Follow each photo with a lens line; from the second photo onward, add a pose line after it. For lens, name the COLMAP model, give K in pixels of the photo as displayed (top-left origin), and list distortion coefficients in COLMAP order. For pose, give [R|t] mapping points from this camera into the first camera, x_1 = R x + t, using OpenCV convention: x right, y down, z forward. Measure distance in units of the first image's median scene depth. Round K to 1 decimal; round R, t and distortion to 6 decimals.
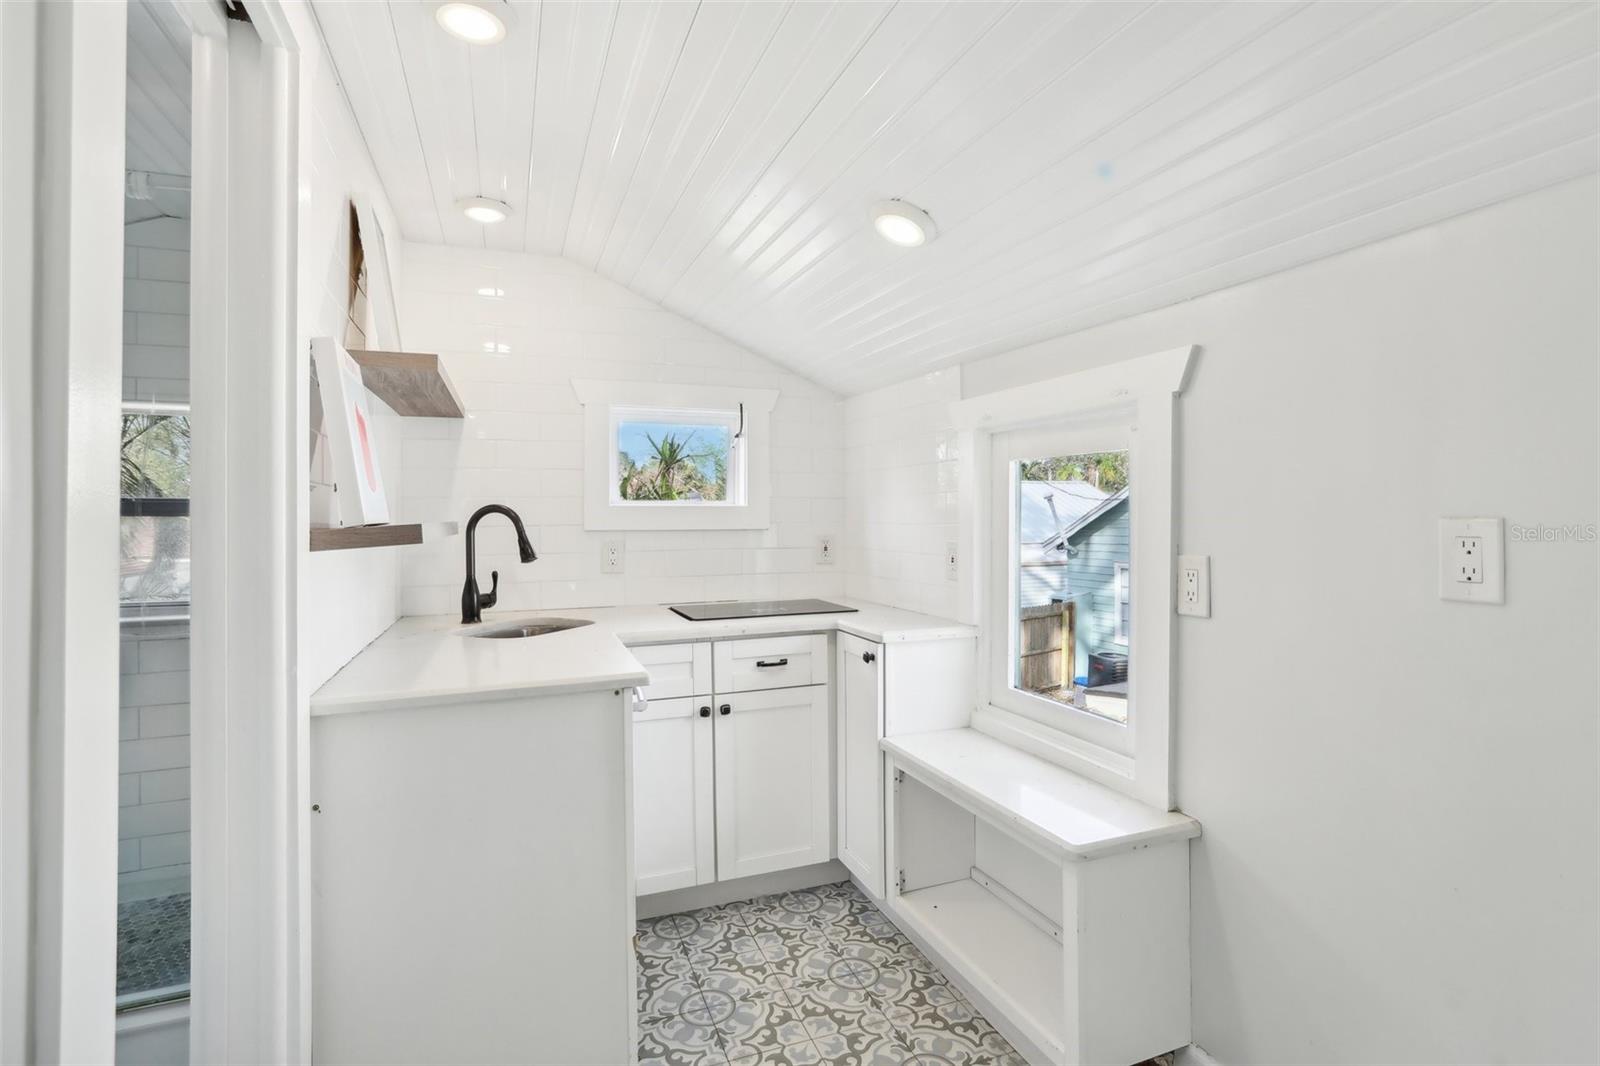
lens RADIAL K [[752.8, 0, 786.1], [0, 752.8, 524.0], [0, 0, 1]] dist [-0.027282, 0.003659]
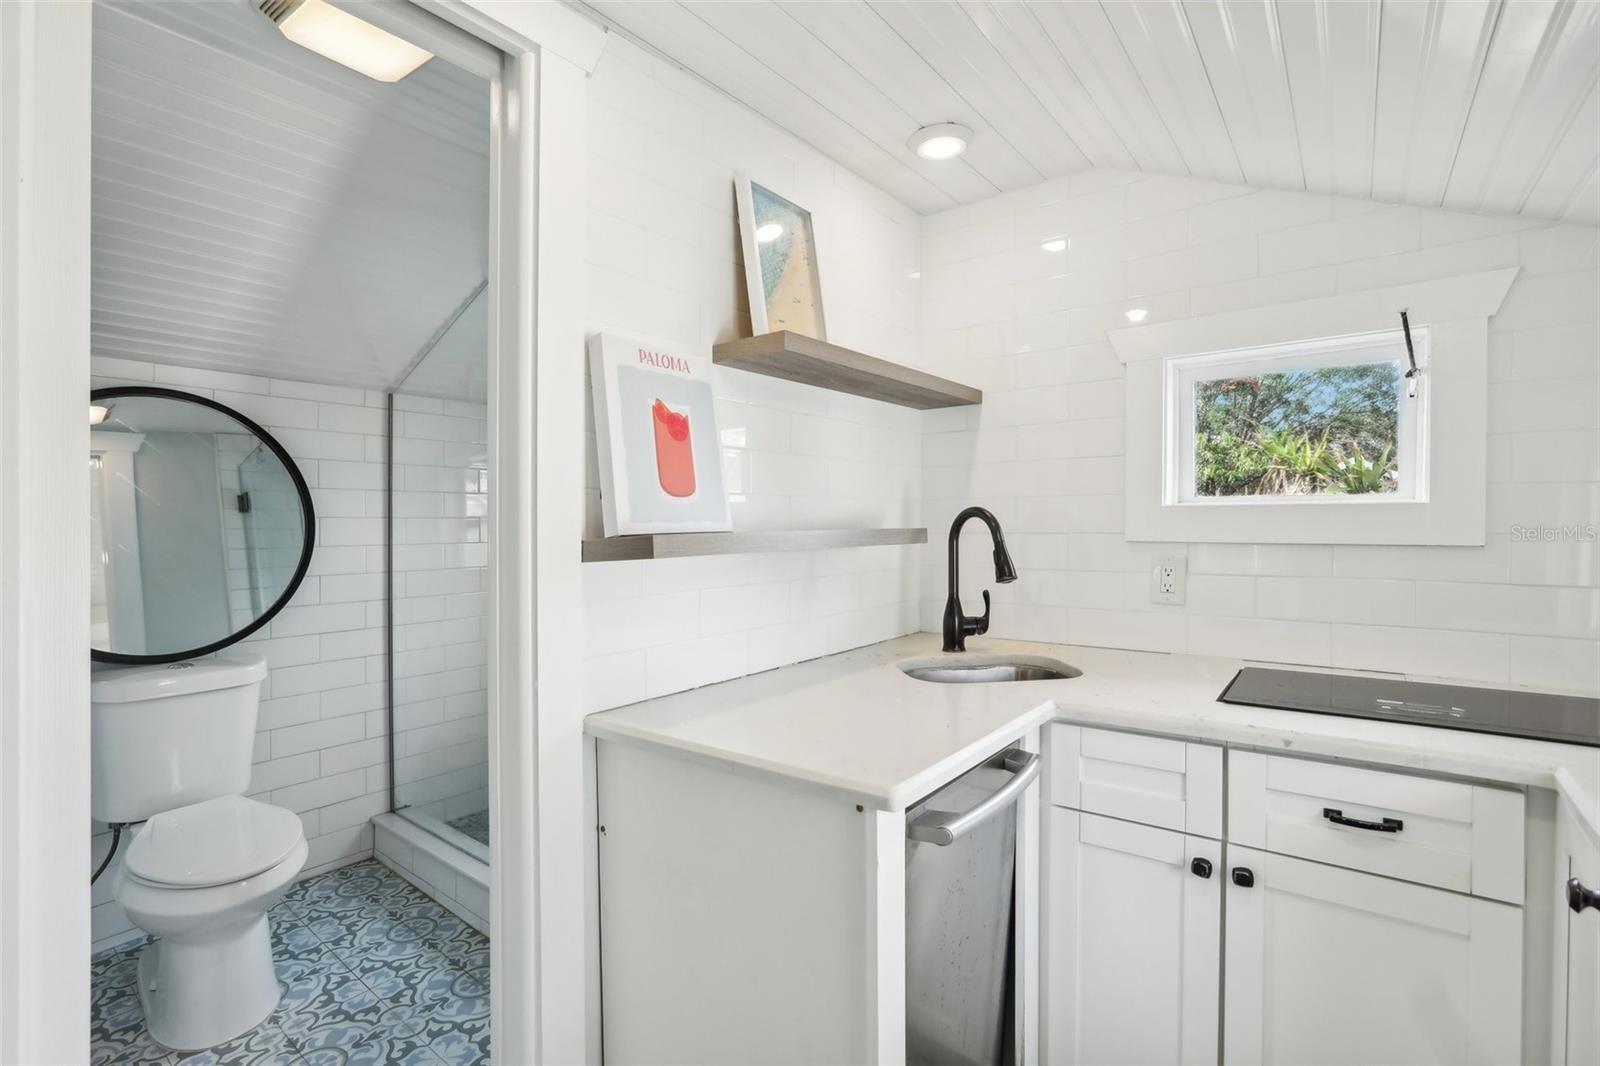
lens RADIAL K [[752.8, 0, 797.5], [0, 752.8, 531.4], [0, 0, 1]] dist [-0.027282, 0.003659]
pose [[0.517467, 0.012872, -0.855606, 0.209768], [-0.003345, 0.999910, 0.013019, -0.010961], [0.855697, -0.003875, 0.517463, 0.442395]]
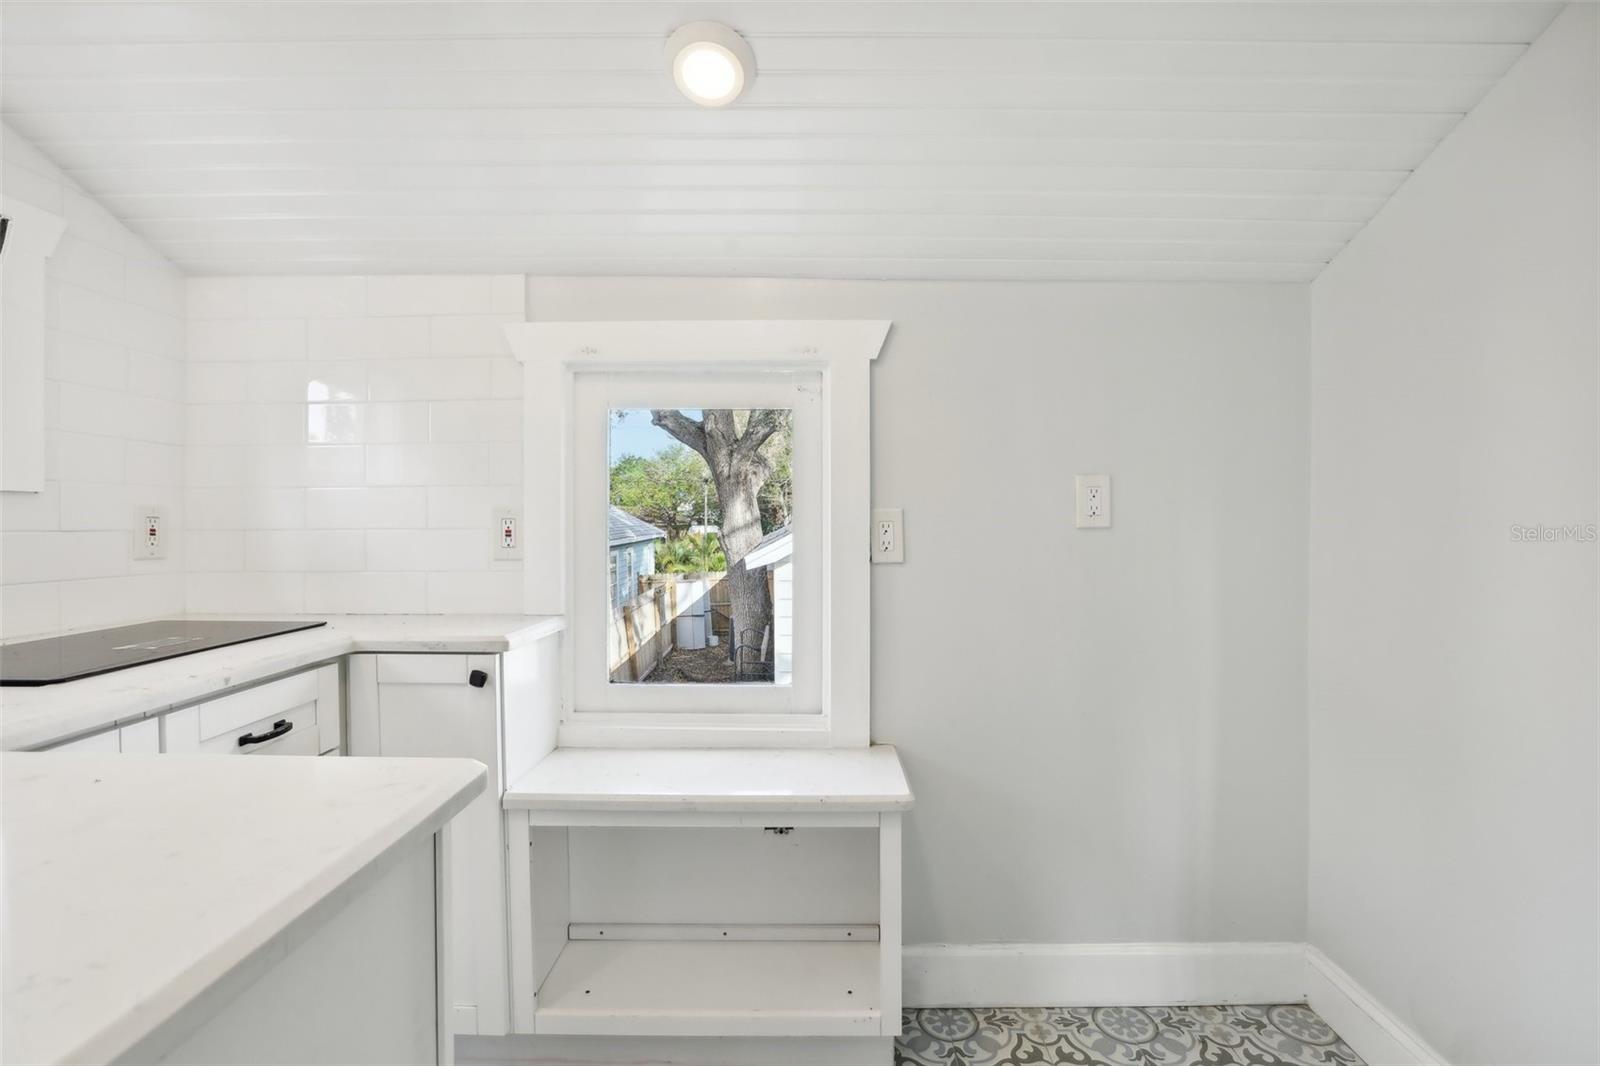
lens RADIAL K [[752.8, 0, 801.4], [0, 752.8, 523.8], [0, 0, 1]] dist [-0.027282, 0.003659]
pose [[0.380030, -0.001957, 0.924972, -0.366939], [0.011005, 0.999937, -0.002406, 0.044528], [-0.924909, 0.011094, 0.380028, 0.465621]]
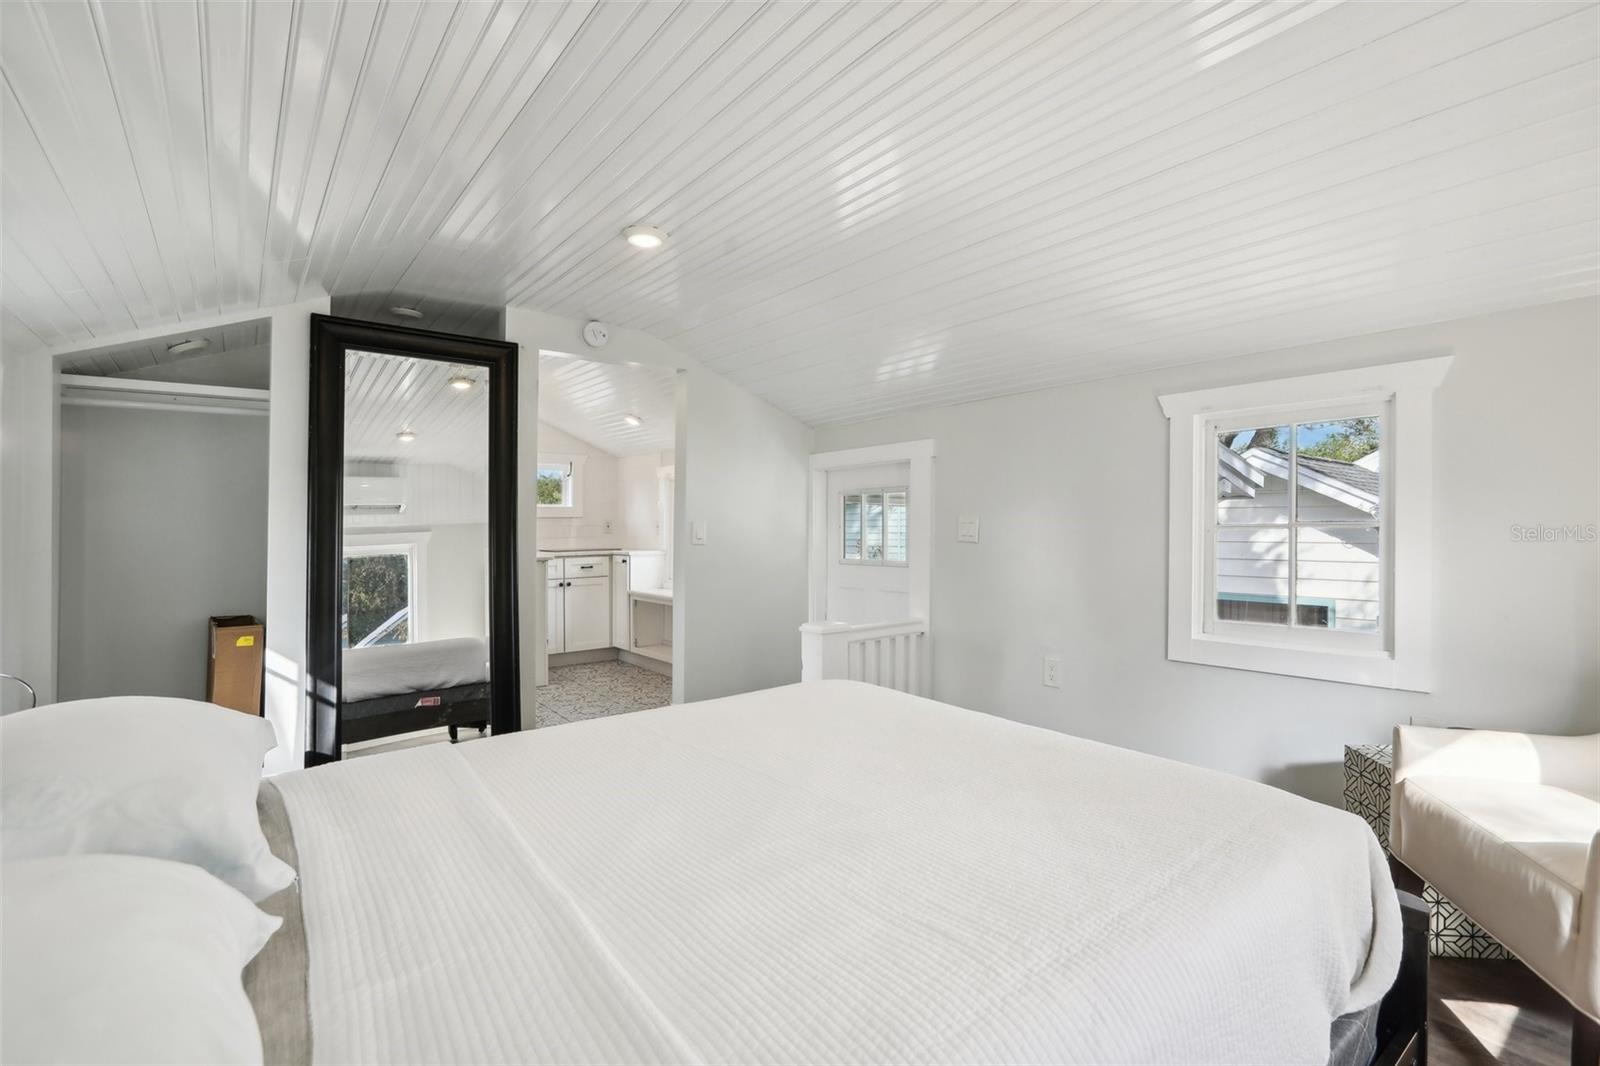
lens RADIAL K [[752.8, 0, 803.6], [0, 752.8, 518.5], [0, 0, 1]] dist [-0.027282, 0.003659]
pose [[0.951392, 0.001807, 0.307977, -0.109554], [-0.002160, 0.999997, 0.000808, 0.012728], [-0.307975, -0.001434, 0.951393, -1.761758]]
